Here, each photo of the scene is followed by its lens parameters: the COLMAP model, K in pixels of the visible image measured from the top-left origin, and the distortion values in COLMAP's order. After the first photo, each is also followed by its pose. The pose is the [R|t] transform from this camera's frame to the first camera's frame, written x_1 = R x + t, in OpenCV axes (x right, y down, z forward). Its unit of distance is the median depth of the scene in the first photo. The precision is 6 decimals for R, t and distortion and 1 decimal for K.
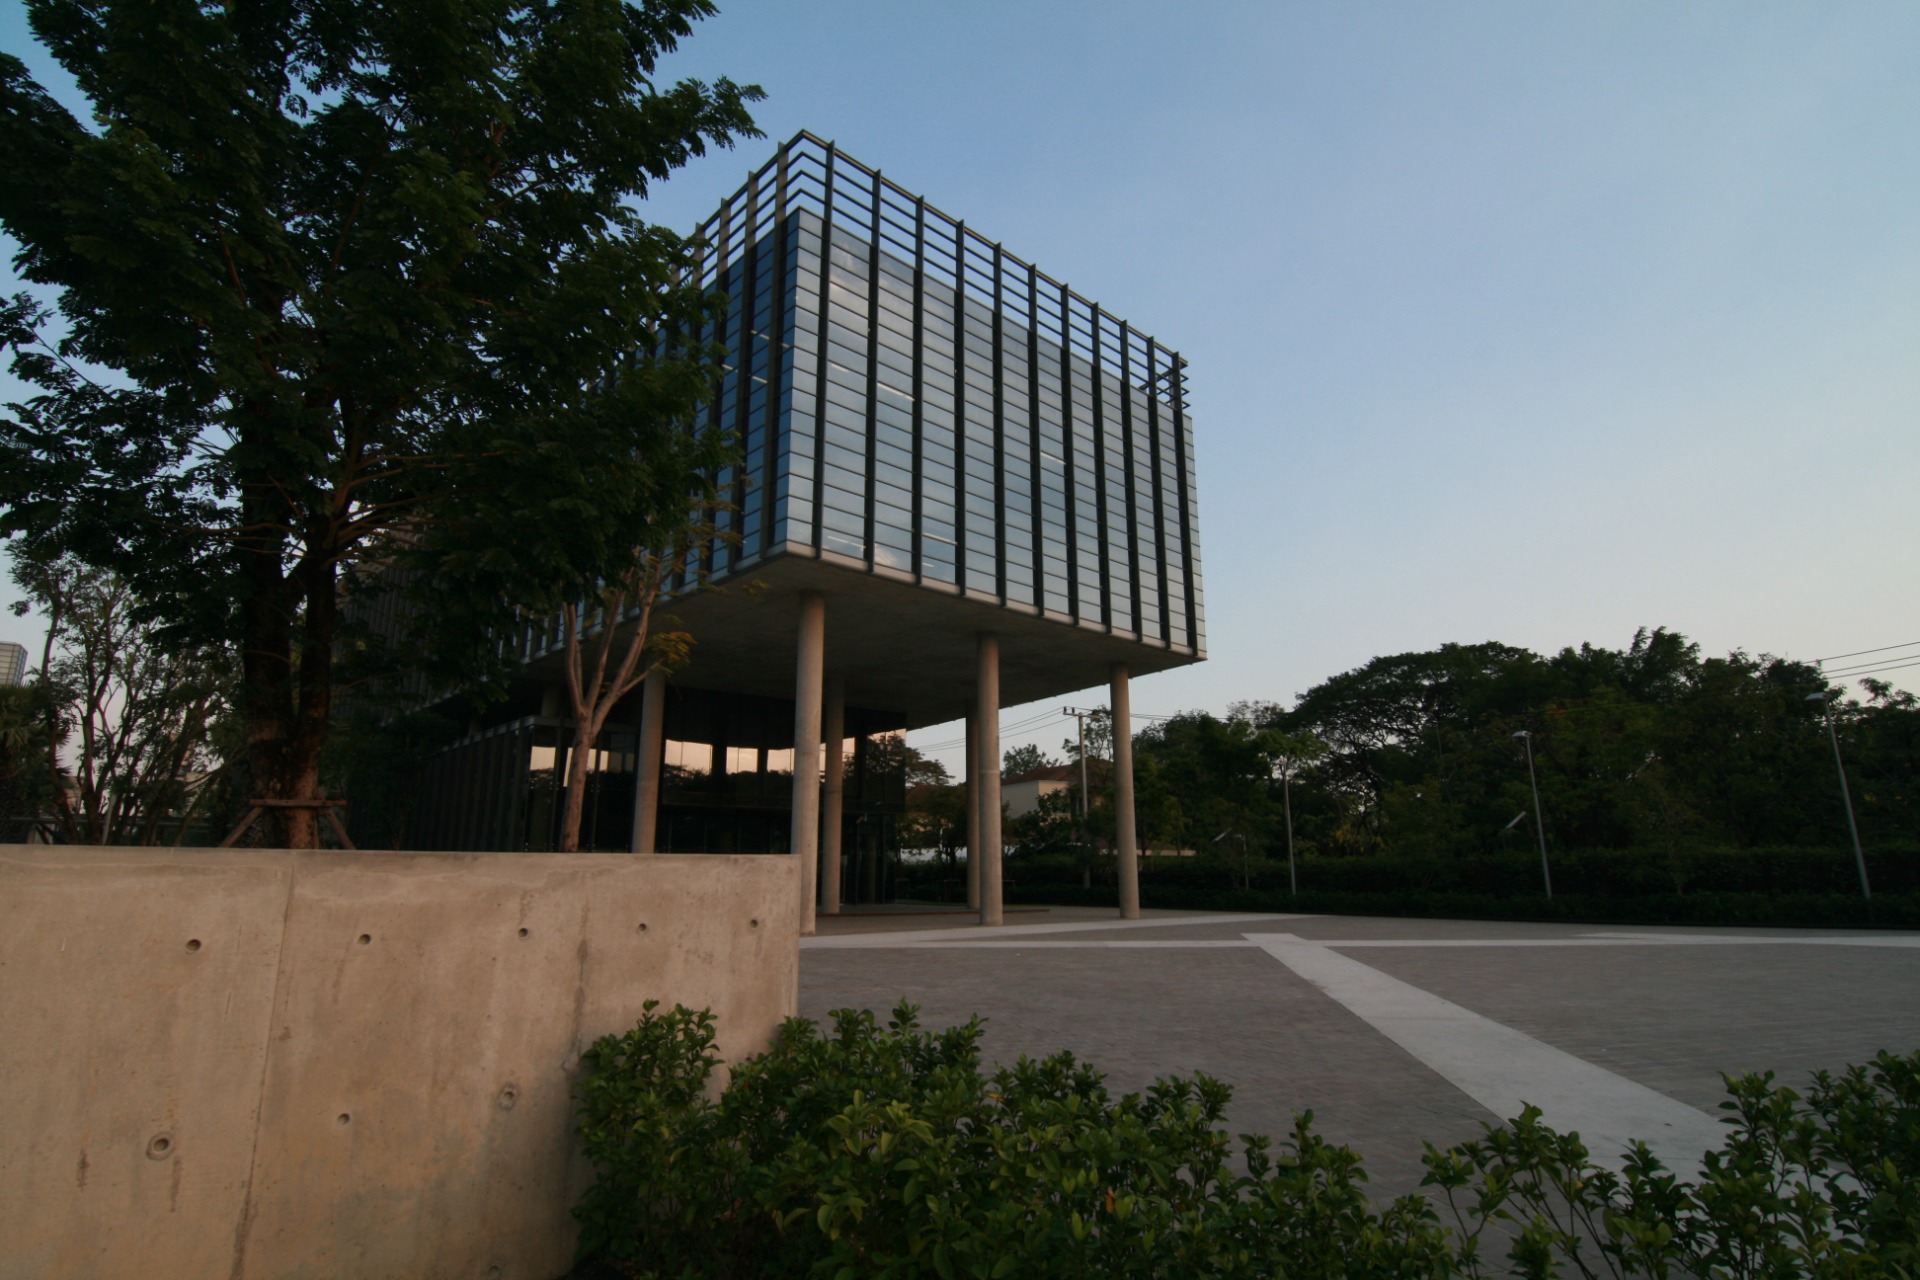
lens RADIAL K [[982.7, 0, 957.2], [0, 982.7, 639.6], [0, 0, 1]] dist [-0.020179, -0.003495]
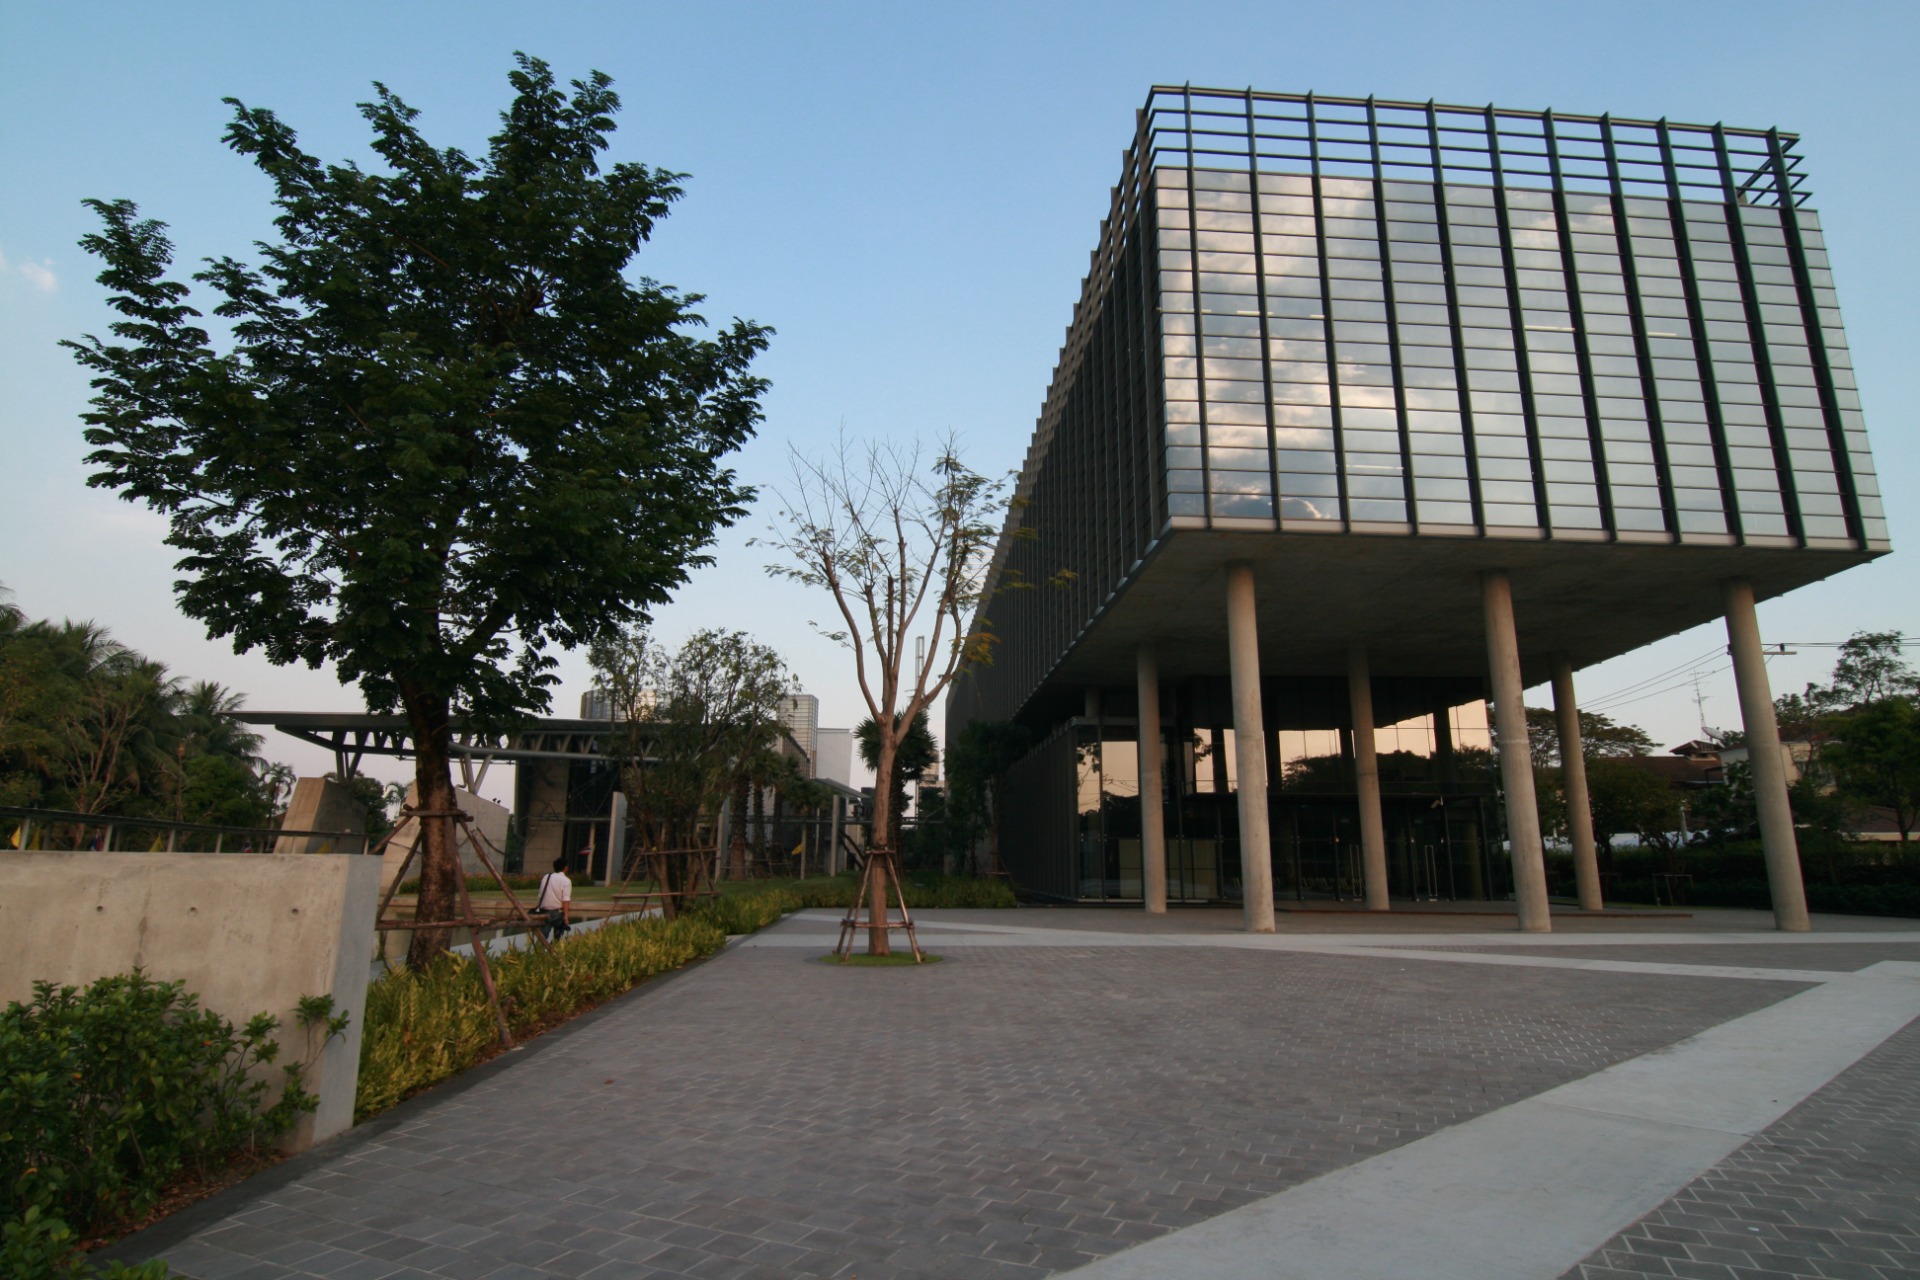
lens RADIAL K [[982.7, 0, 960.7], [0, 982.7, 638.8], [0, 0, 1]] dist [-0.020179, -0.003495]
pose [[0.772392, -0.130707, -0.621551, 0.183966], [0.137413, 0.989808, -0.037388, 0.017995], [0.620103, -0.056531, 0.782481, 0.092443]]
